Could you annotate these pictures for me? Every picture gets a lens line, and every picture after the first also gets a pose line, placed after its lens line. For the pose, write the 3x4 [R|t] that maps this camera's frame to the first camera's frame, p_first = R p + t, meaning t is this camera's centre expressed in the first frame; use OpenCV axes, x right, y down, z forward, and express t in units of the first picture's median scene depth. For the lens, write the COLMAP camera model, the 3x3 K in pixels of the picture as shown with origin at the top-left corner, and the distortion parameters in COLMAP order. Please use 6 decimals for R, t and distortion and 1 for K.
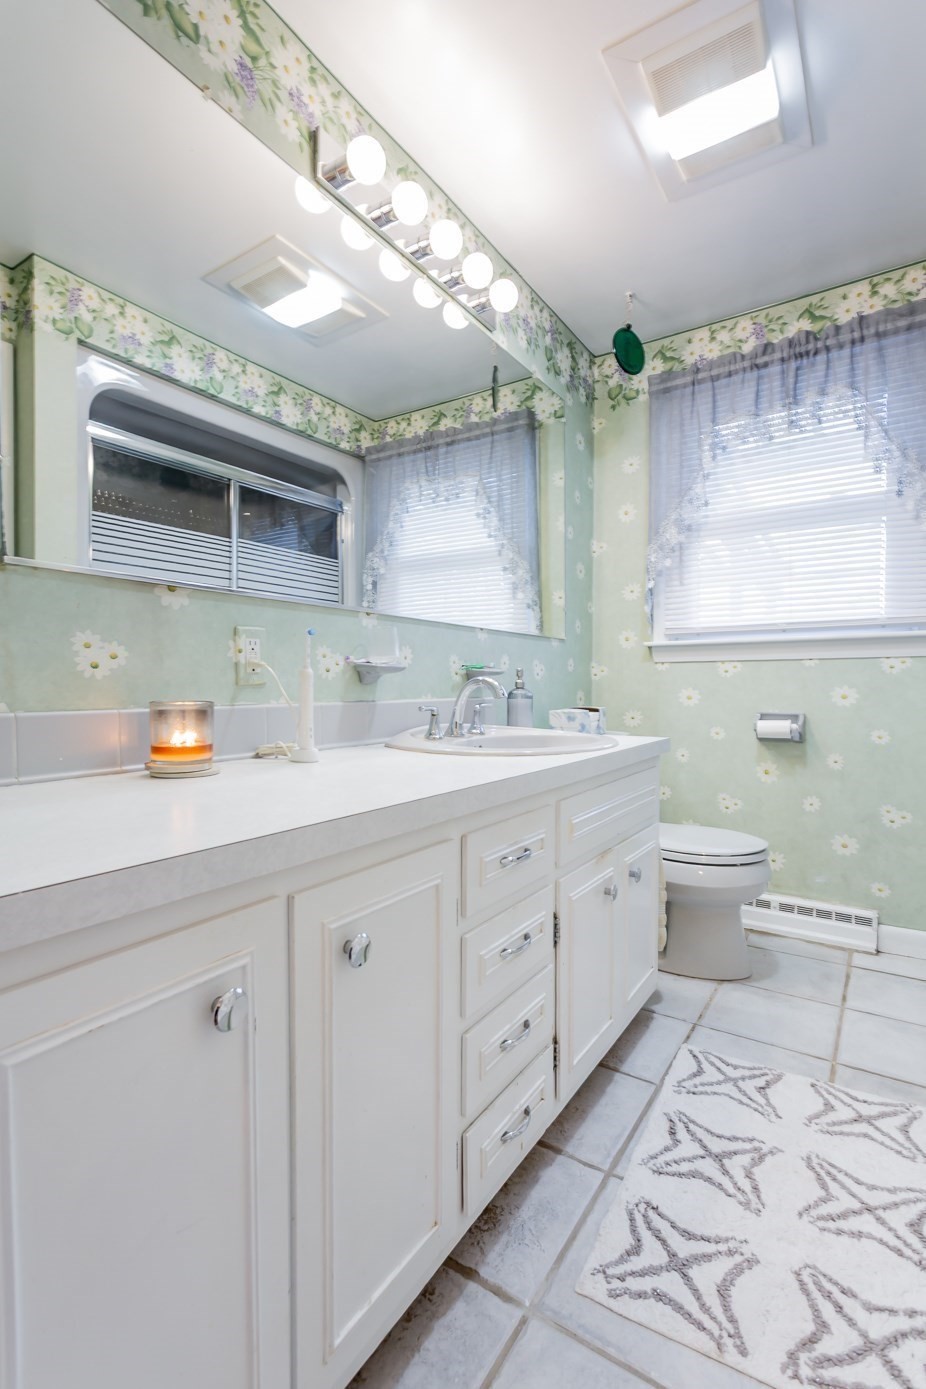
lens RADIAL K [[668.7, 0, 463.0], [0, 668.7, 694.5], [0, 0, 1]] dist [-0.002109, -0.000384]
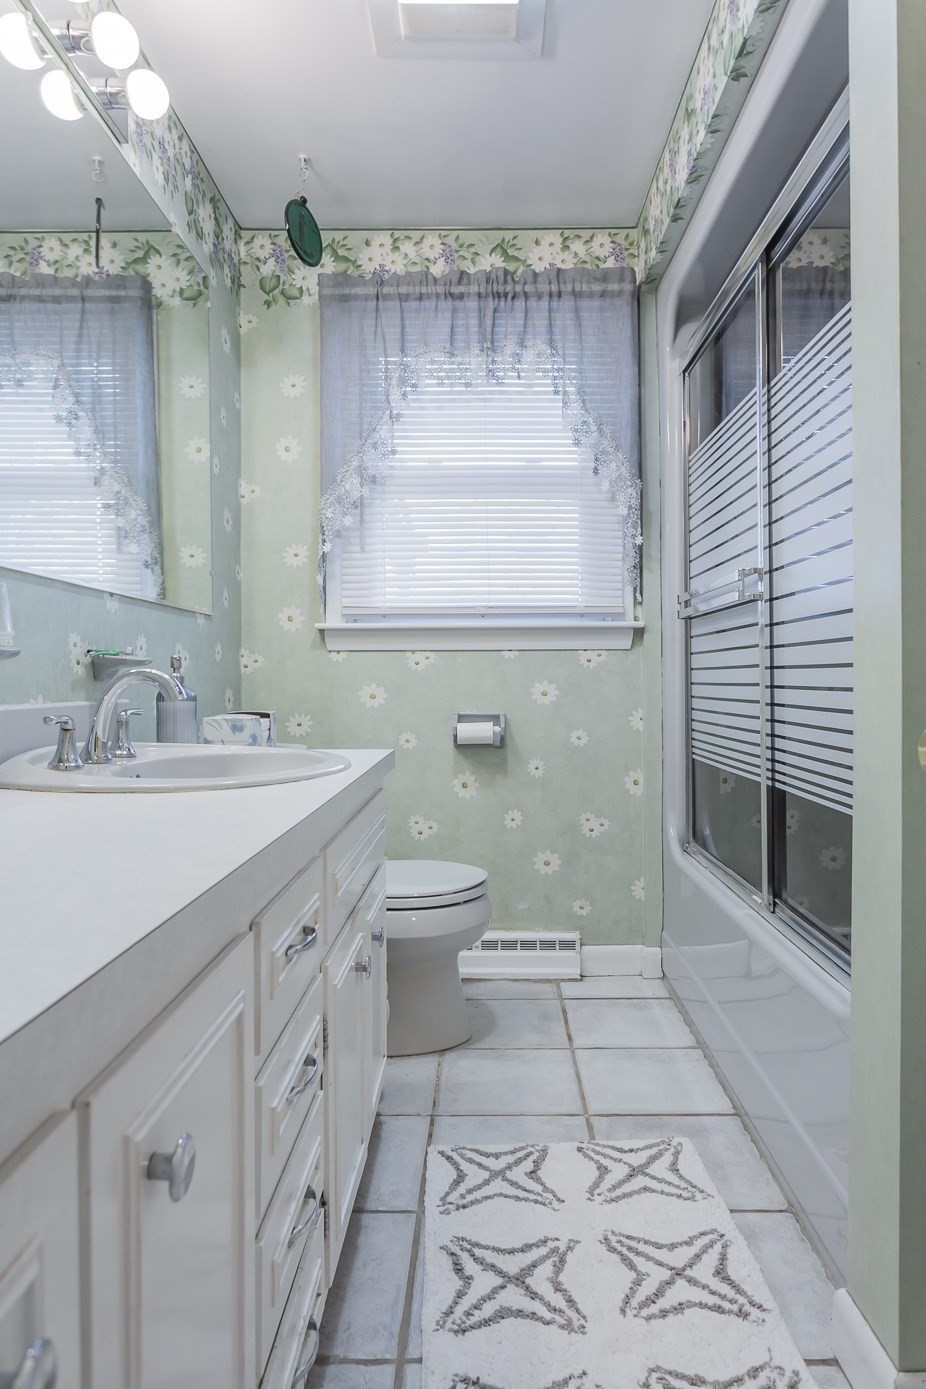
lens RADIAL K [[859.0, 0, 467.1], [0, 859.0, 683.0], [0, 0, 1]] dist [-0.009266, 0.005136]
pose [[0.829542, -0.002444, 0.558439, -0.144398], [0.009012, 0.999919, -0.009012, -0.001211], [-0.558372, 0.012509, 0.829497, 0.117015]]
